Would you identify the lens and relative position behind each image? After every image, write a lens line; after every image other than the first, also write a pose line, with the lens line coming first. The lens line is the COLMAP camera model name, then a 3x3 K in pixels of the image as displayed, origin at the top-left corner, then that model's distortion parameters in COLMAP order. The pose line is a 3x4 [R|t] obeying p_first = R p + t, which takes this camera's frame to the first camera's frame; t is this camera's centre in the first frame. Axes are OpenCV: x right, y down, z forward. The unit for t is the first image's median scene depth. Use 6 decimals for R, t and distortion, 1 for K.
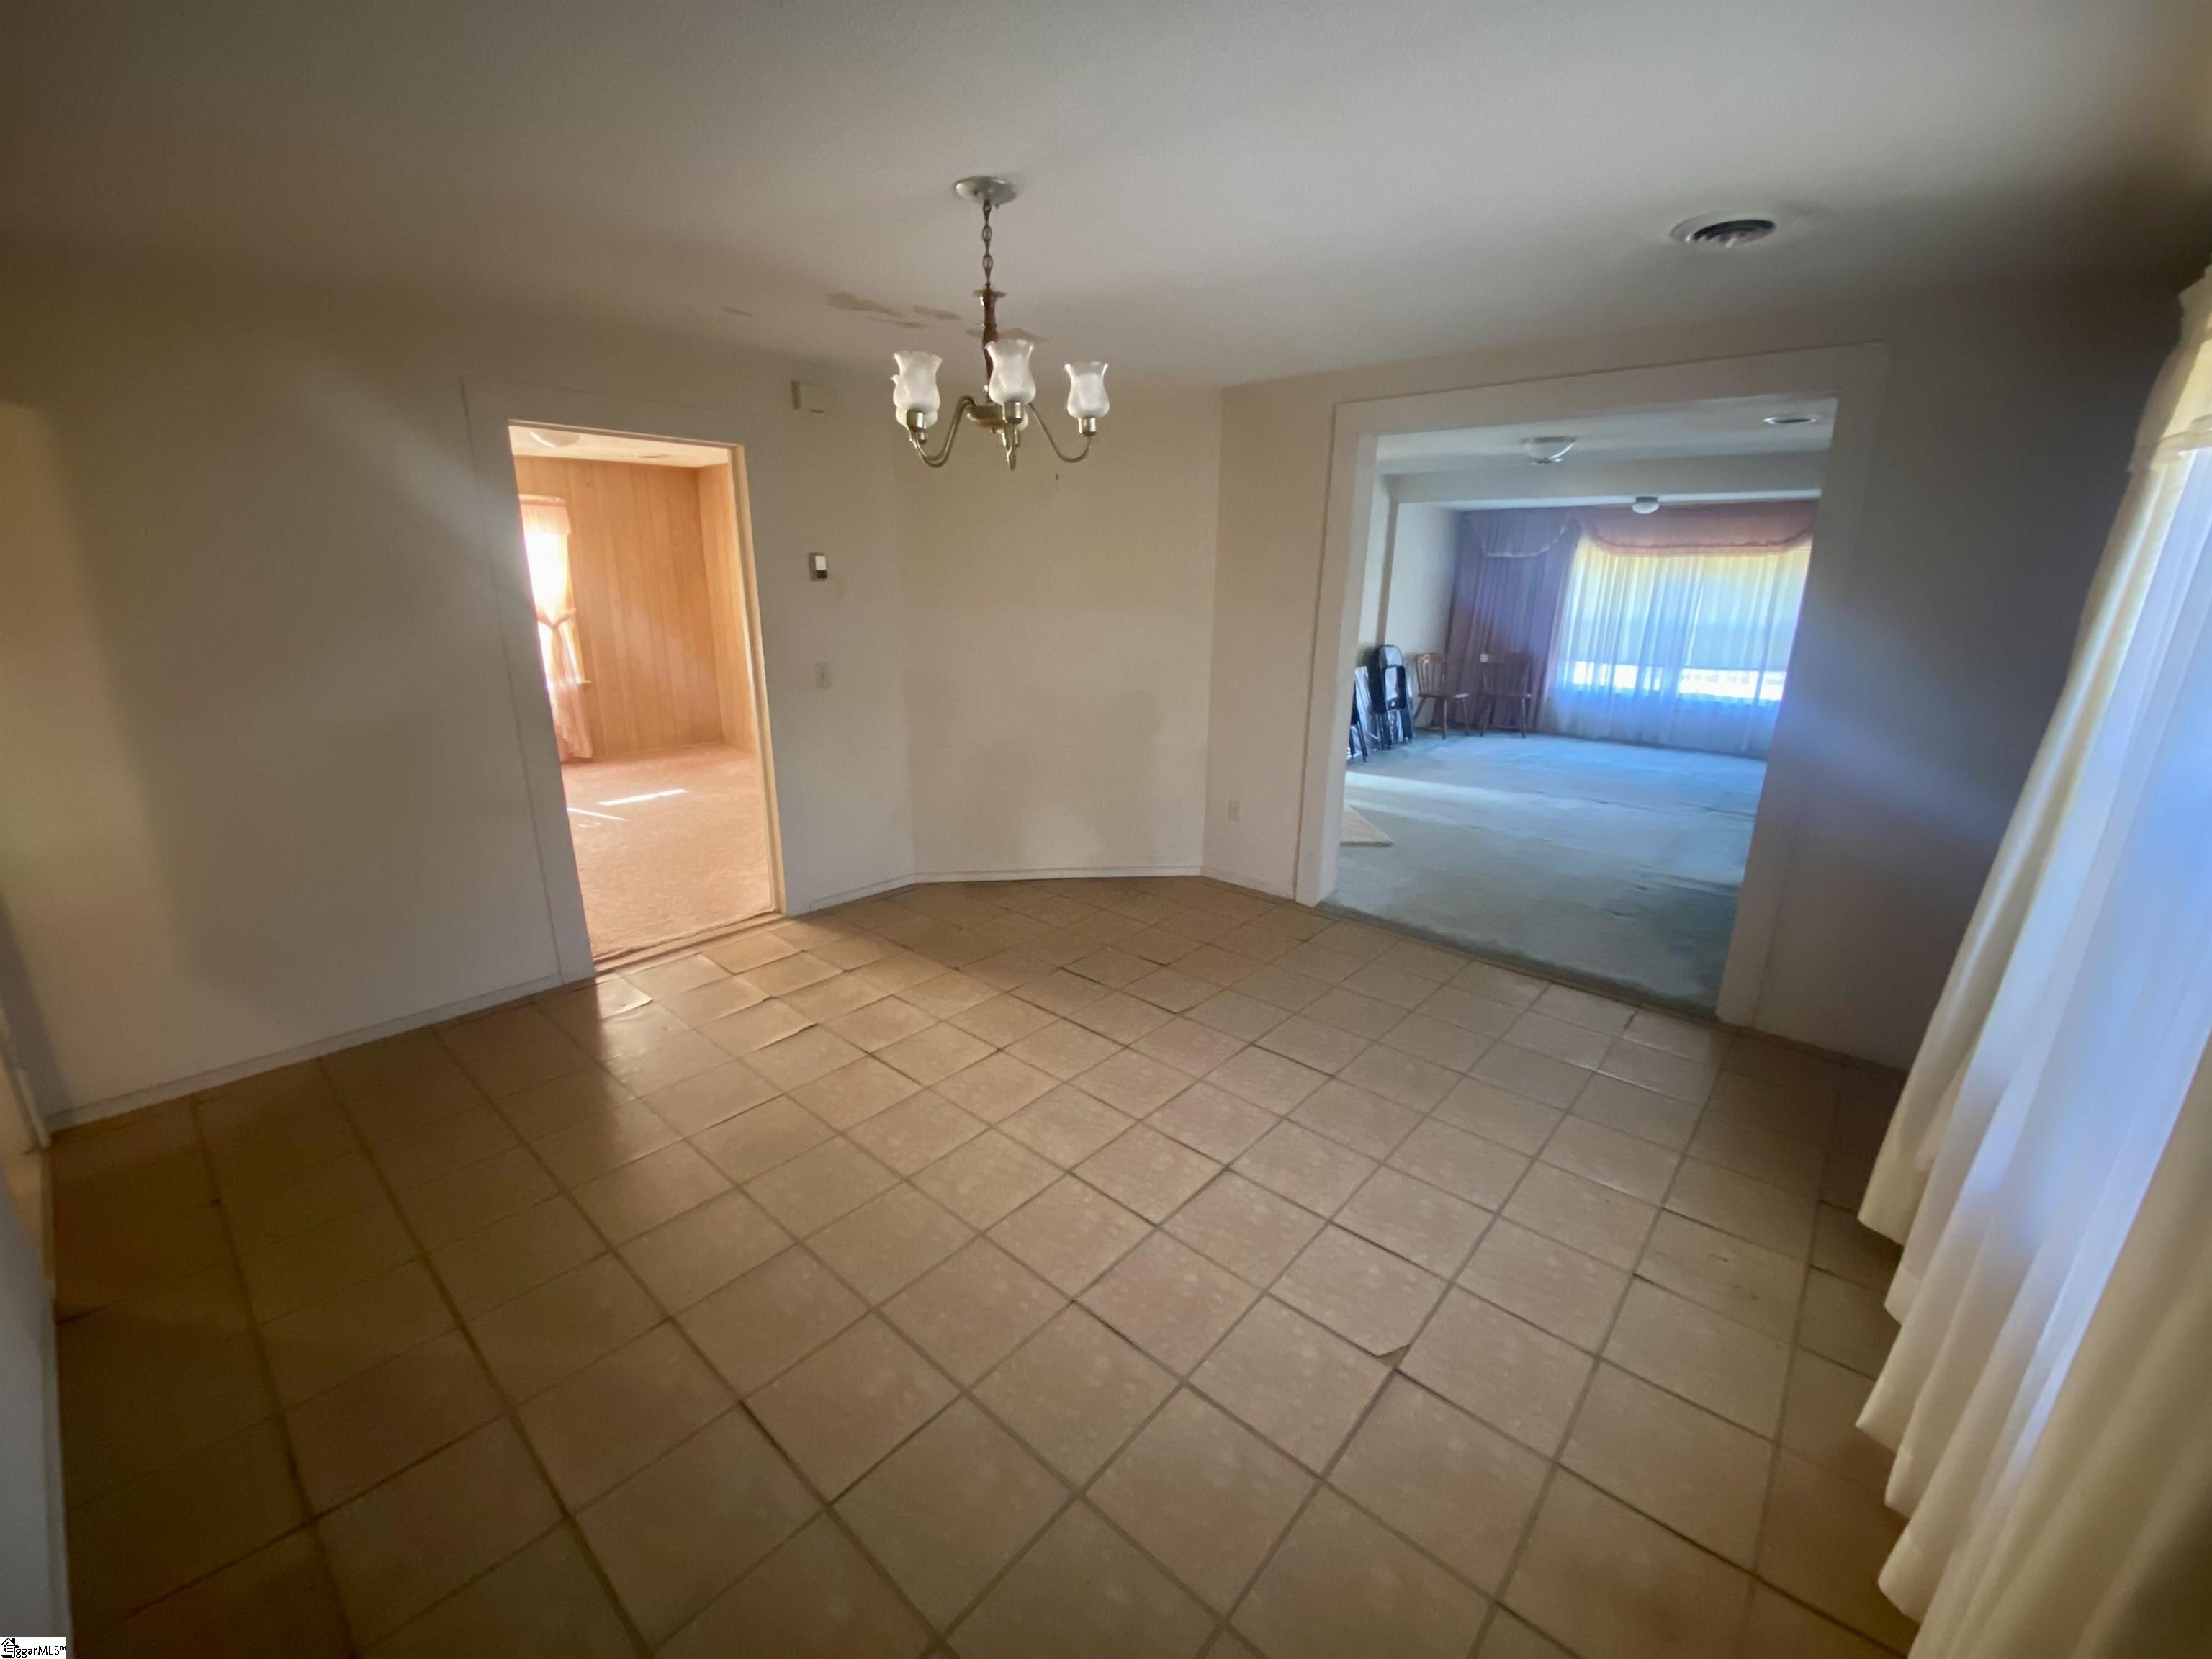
lens RADIAL K [[888.2, 0, 1097.9], [0, 888.2, 813.3], [0, 0, 1]] dist [0.001247, -0.011086]
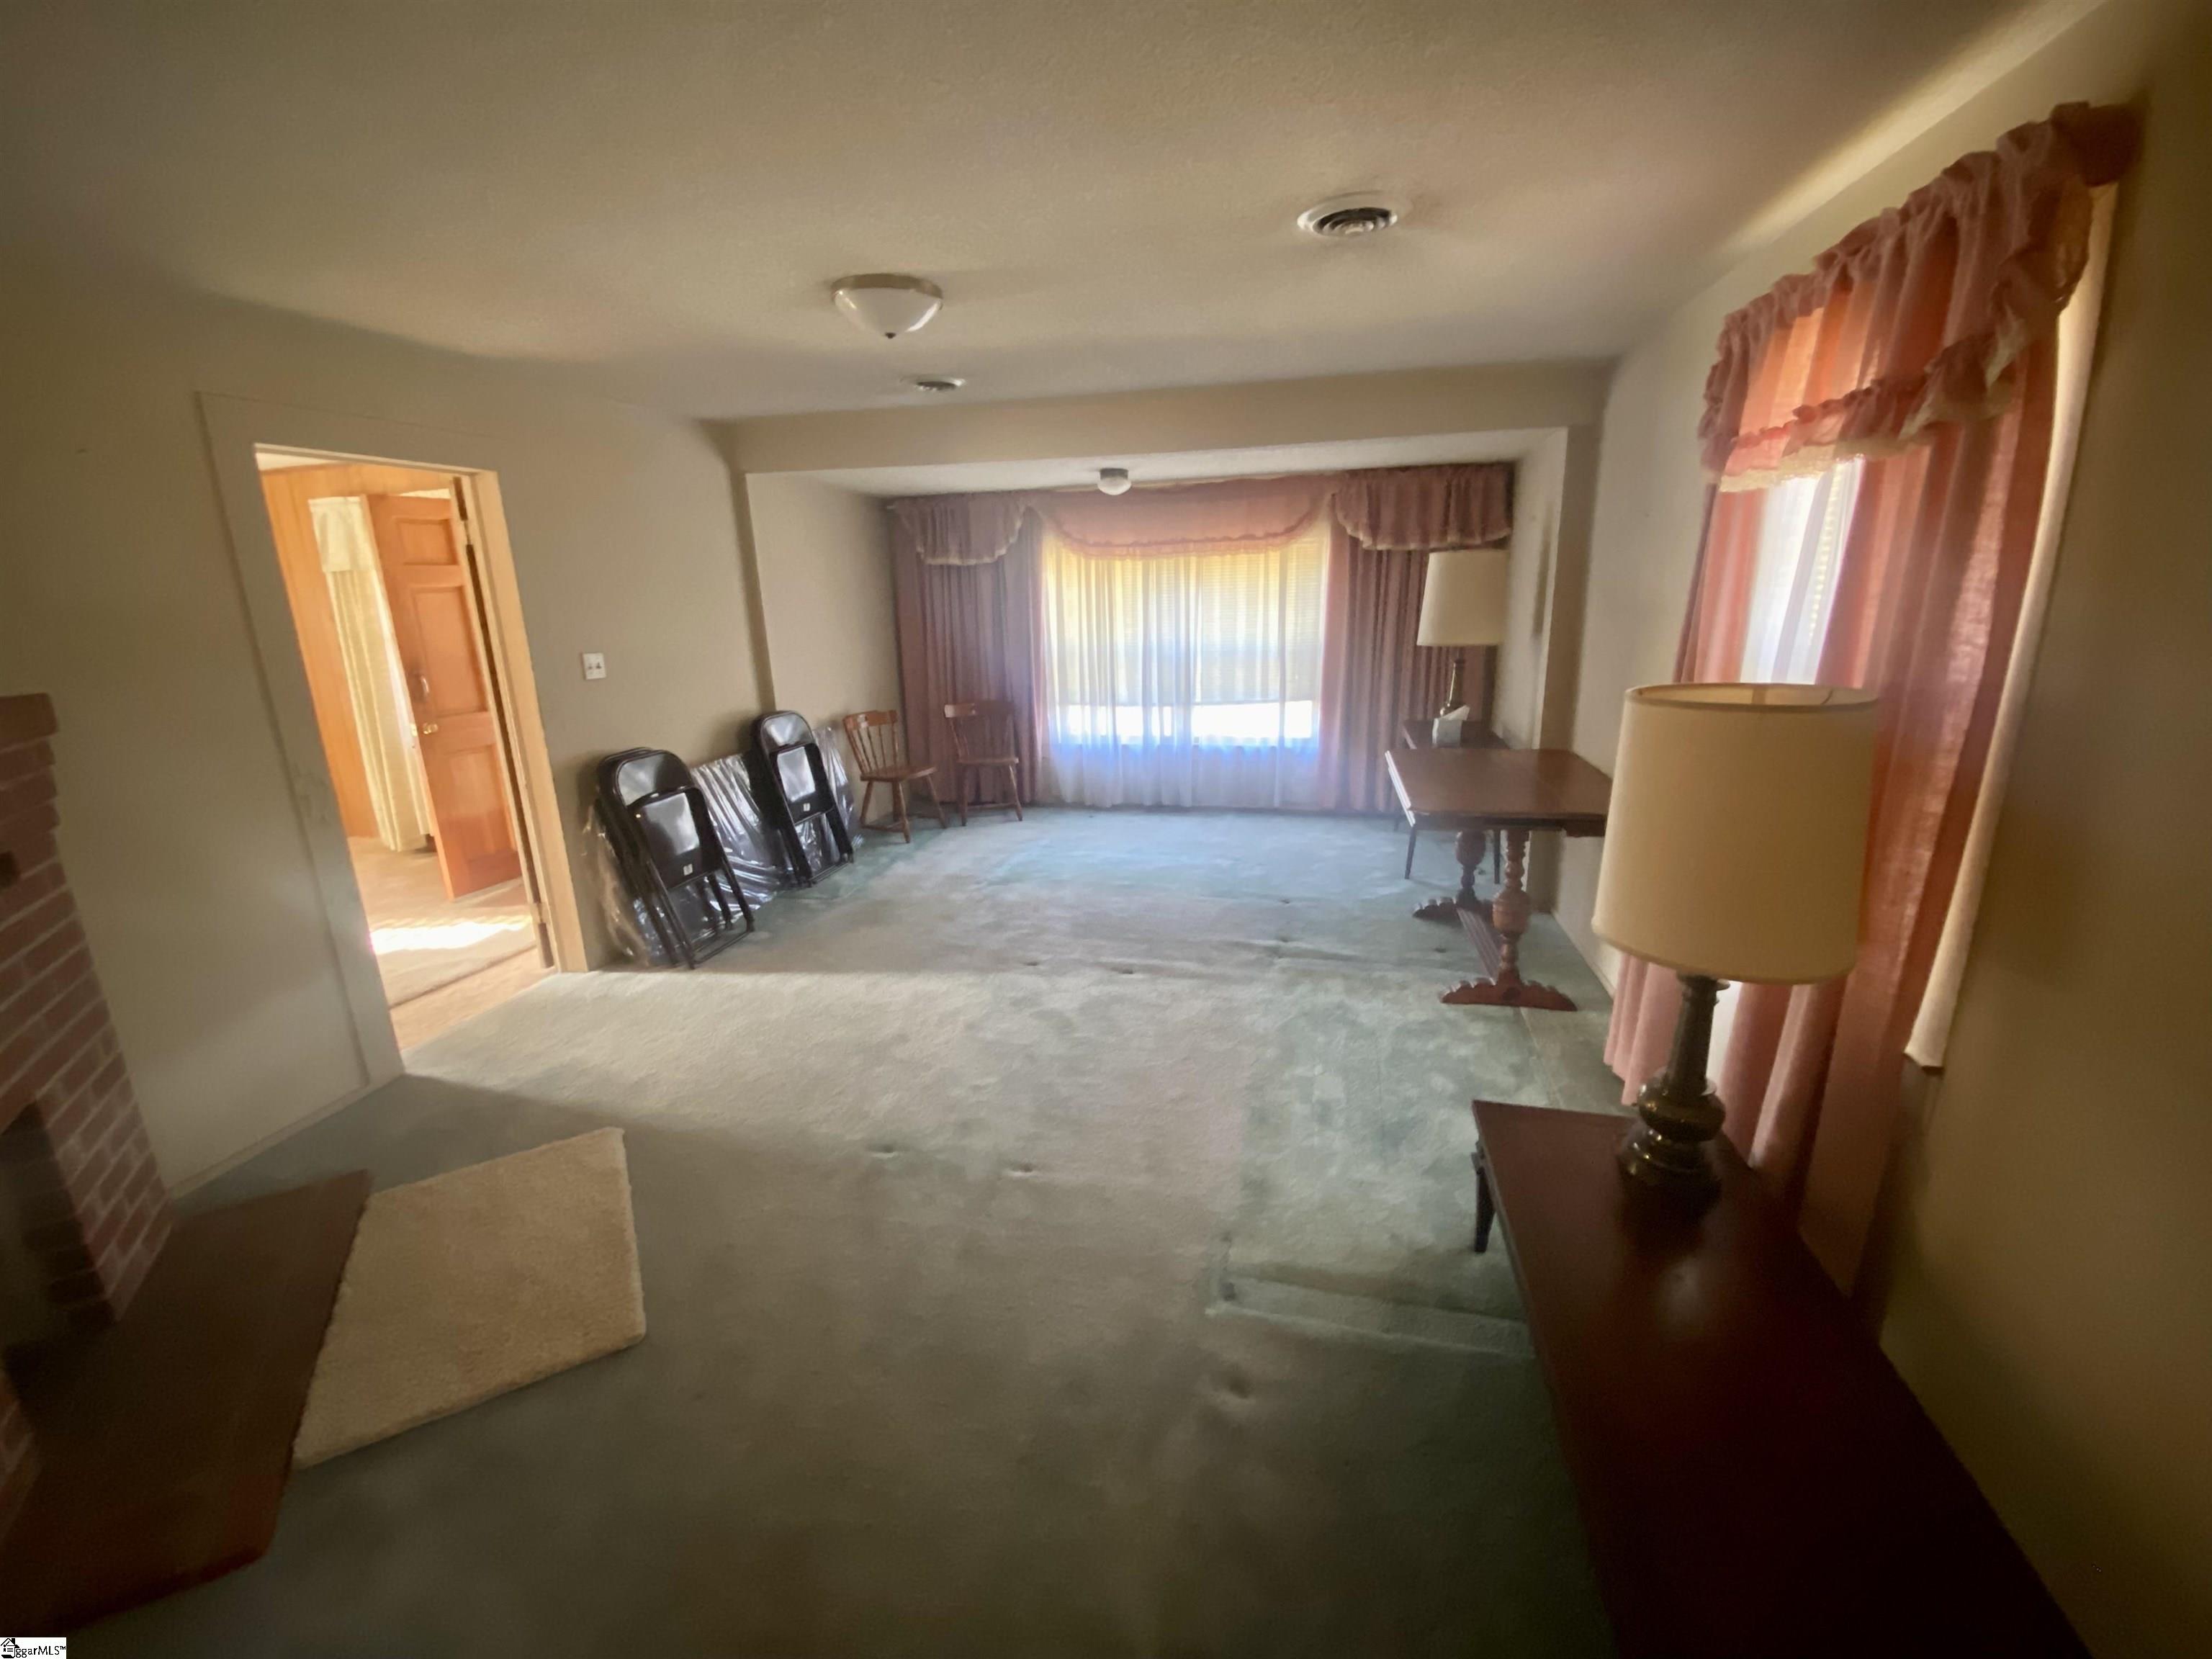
lens RADIAL K [[888.2, 0, 1120.2], [0, 888.2, 821.4], [0, 0, 1]] dist [0.001247, -0.011086]
pose [[0.866486, -0.152701, 0.475273, 0.226424], [0.162333, 0.986512, 0.021004, -0.090827], [-0.472070, 0.058953, 0.879588, 0.362628]]
